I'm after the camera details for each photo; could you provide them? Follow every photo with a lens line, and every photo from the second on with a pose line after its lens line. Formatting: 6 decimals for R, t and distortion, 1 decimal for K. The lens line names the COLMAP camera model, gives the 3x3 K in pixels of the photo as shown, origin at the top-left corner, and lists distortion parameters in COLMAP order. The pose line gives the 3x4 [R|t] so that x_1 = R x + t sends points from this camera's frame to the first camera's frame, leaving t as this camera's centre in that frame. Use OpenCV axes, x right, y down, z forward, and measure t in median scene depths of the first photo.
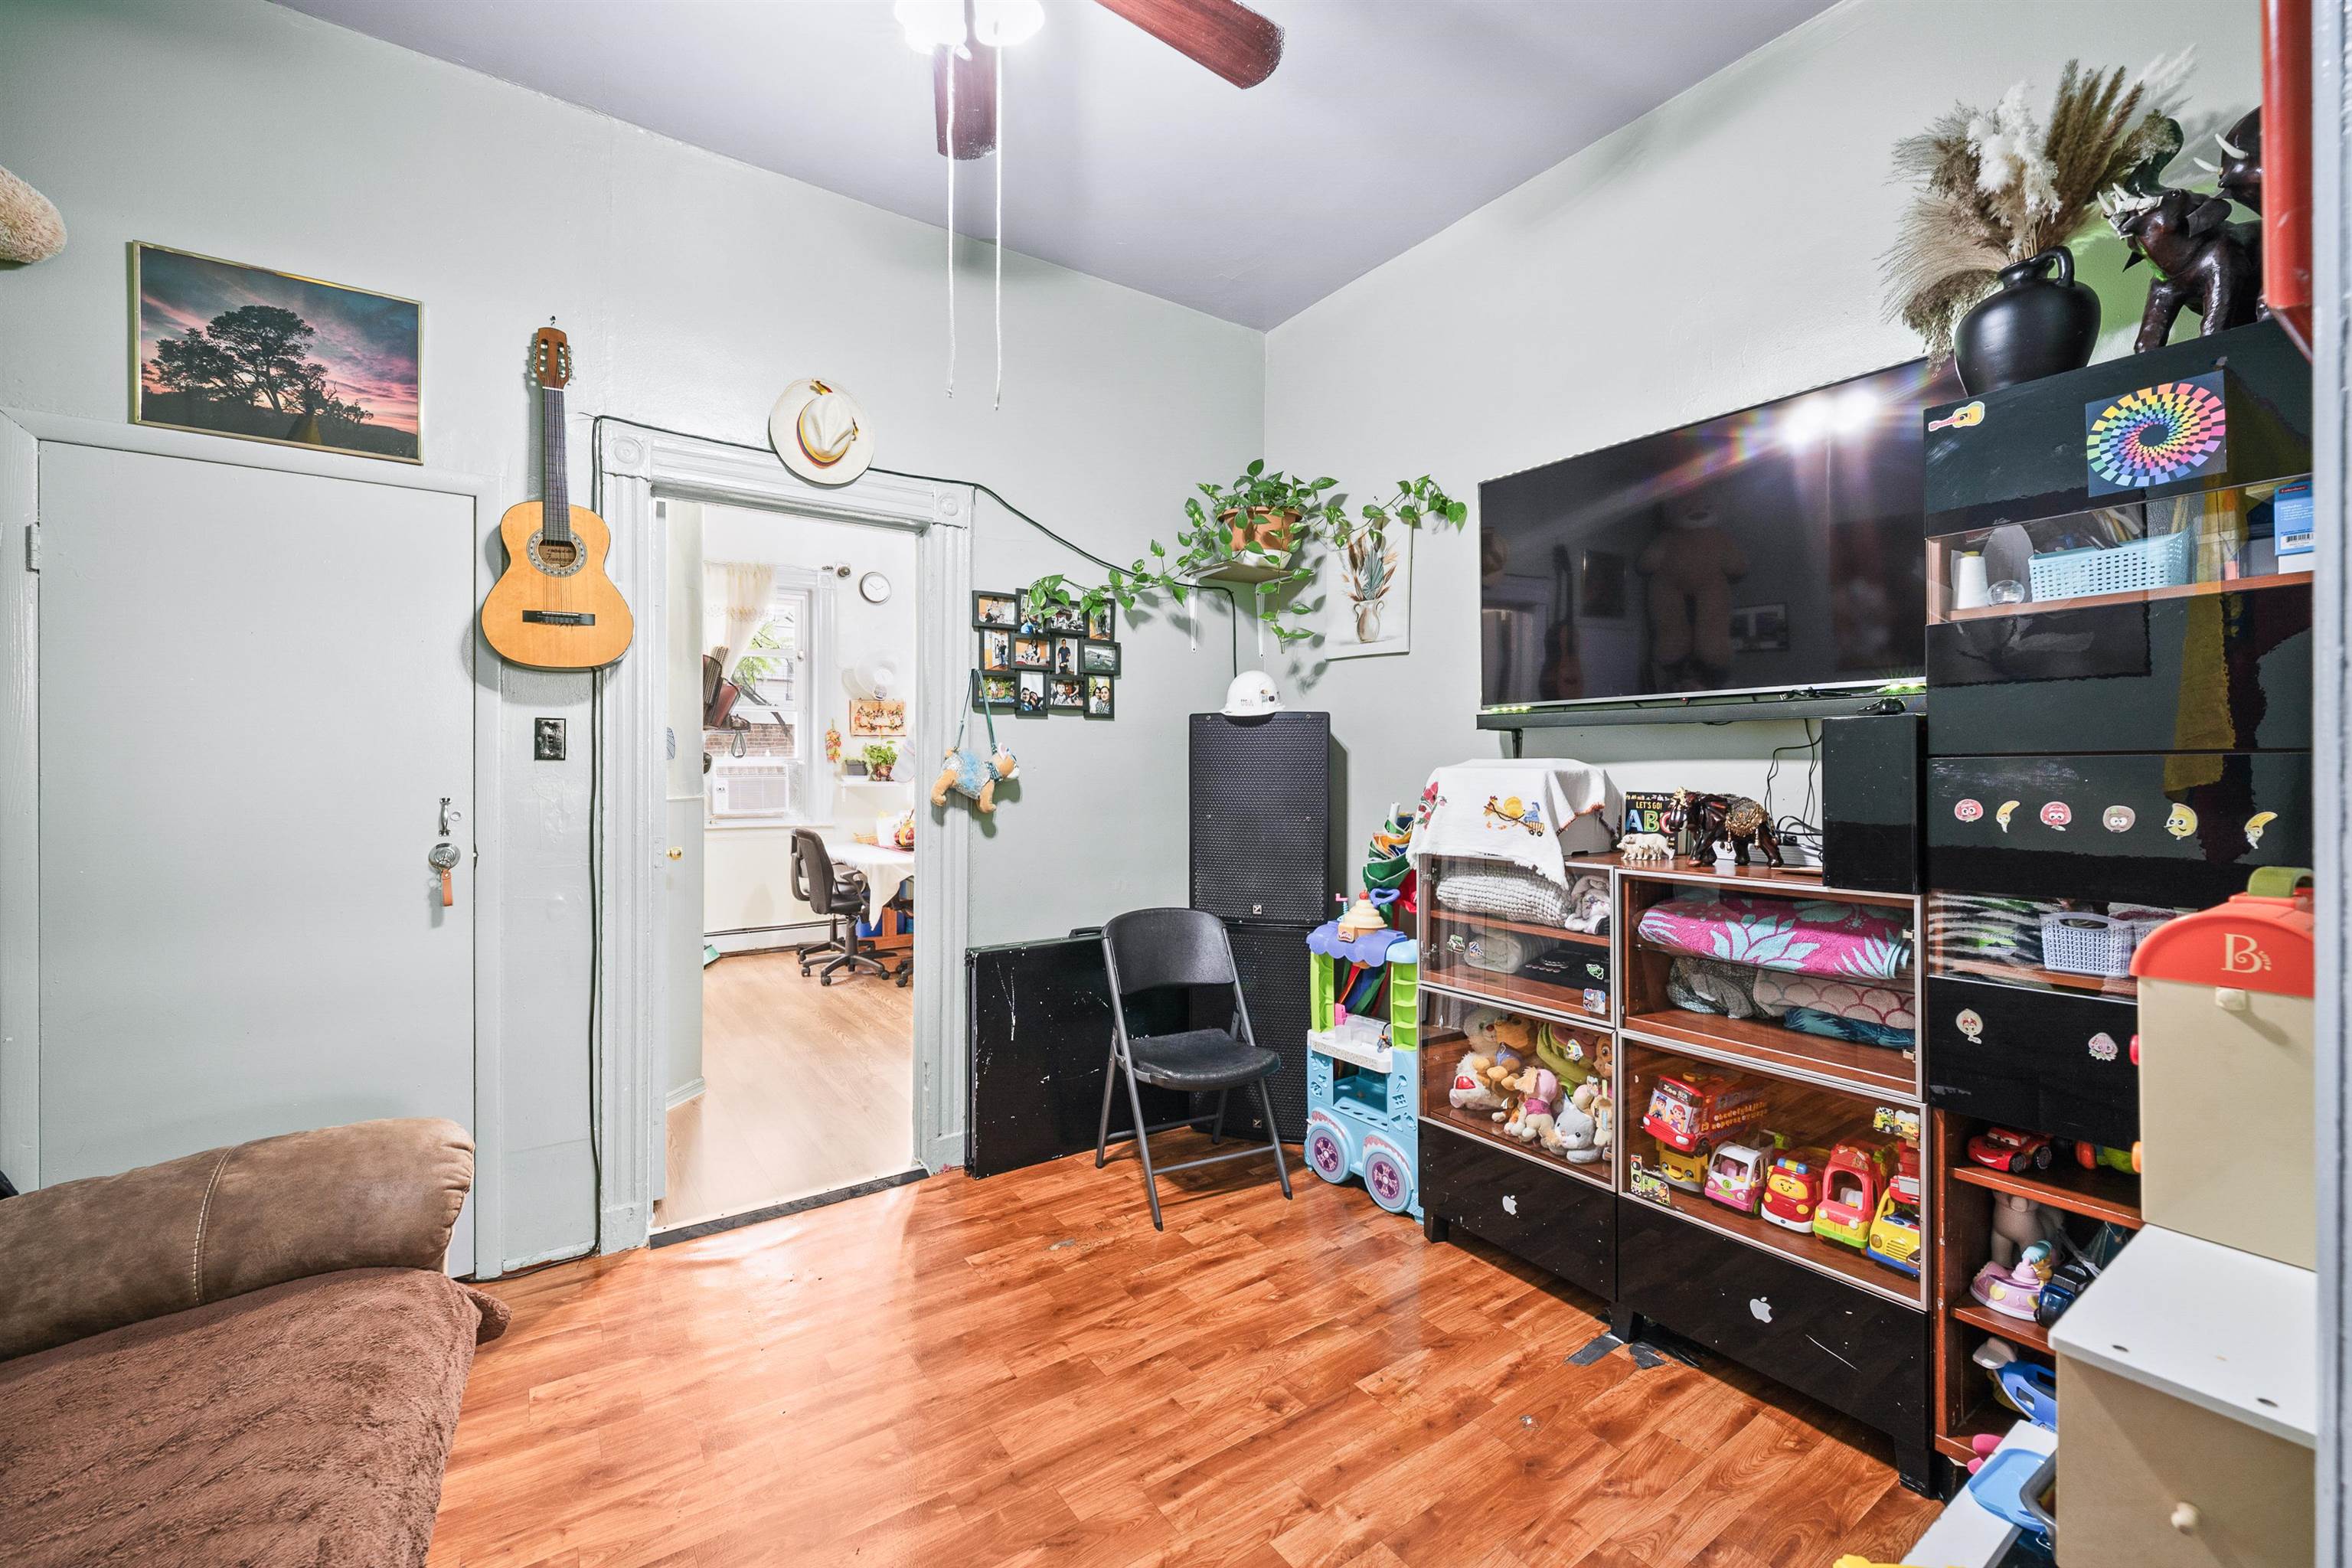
lens RADIAL K [[958.8, 0, 1183.2], [0, 958.8, 762.5], [0, 0, 1]] dist [0.002556, -0.000943]
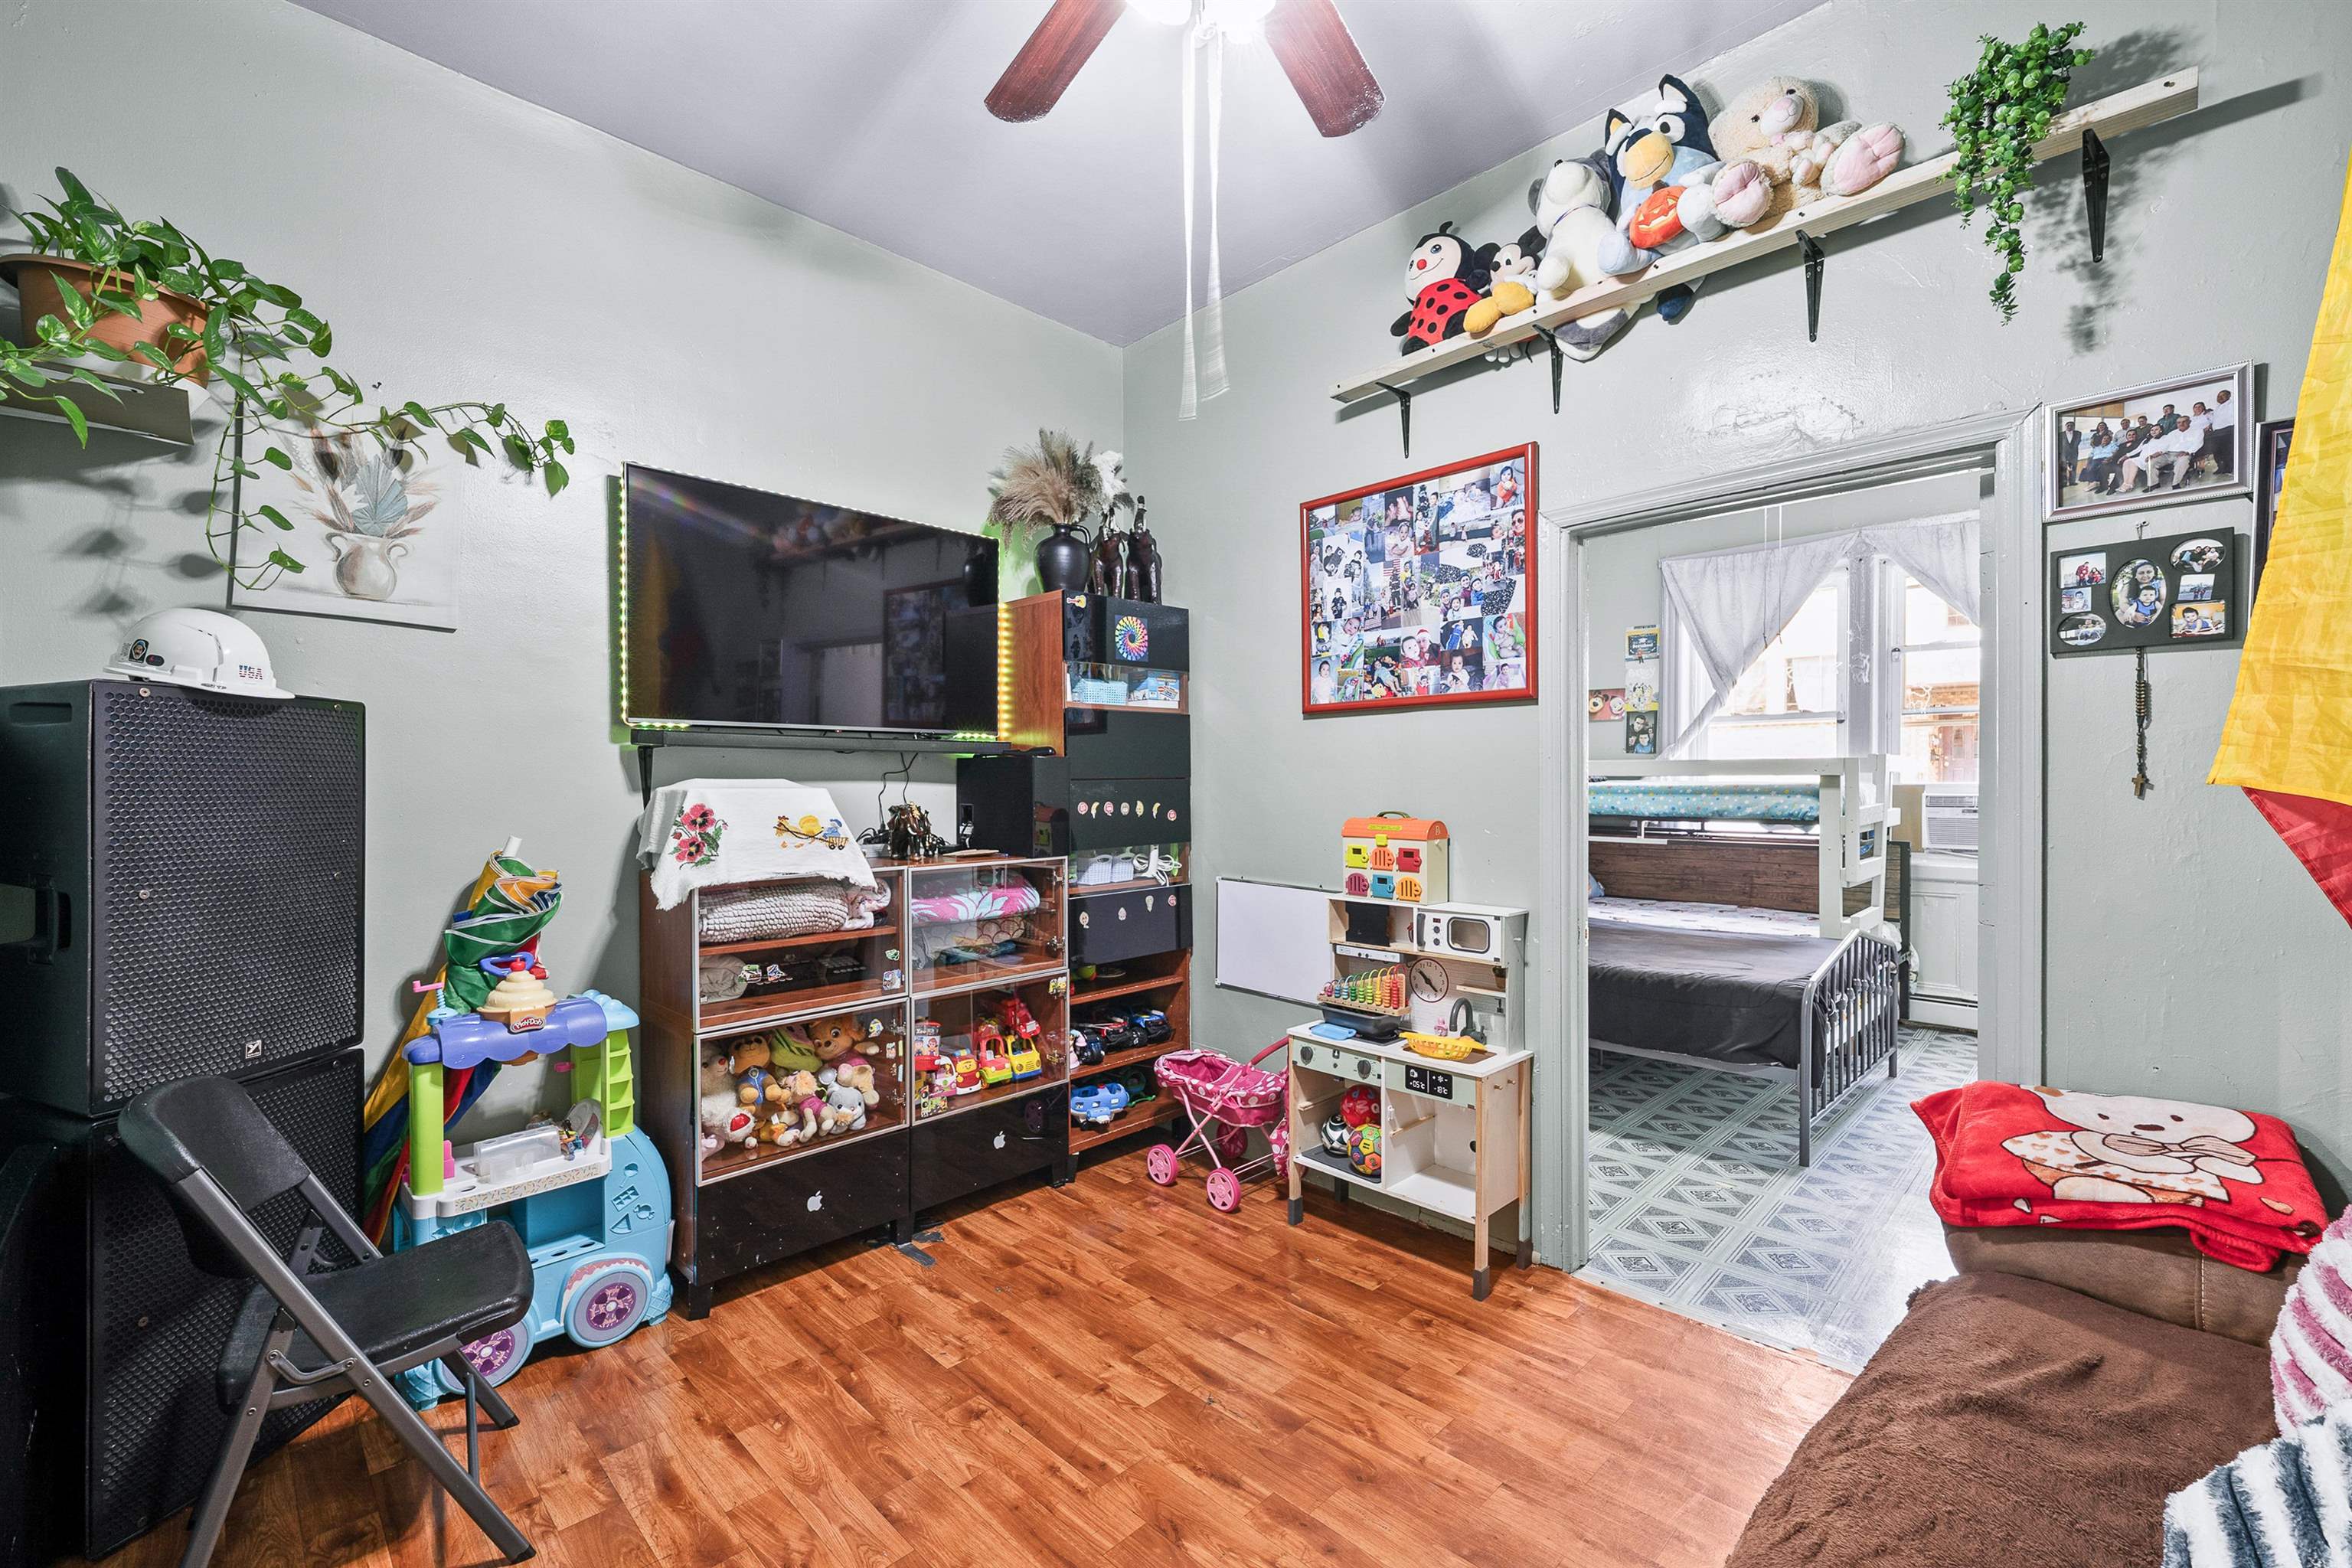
lens RADIAL K [[958.8, 0, 1198.6], [0, 958.8, 792.9], [0, 0, 1]] dist [0.002556, -0.000943]
pose [[-0.175175, -0.008057, 0.984504, -0.793189], [0.000941, 0.999965, 0.008351, 0.002938], [-0.984537, 0.002389, -0.175161, 0.795234]]
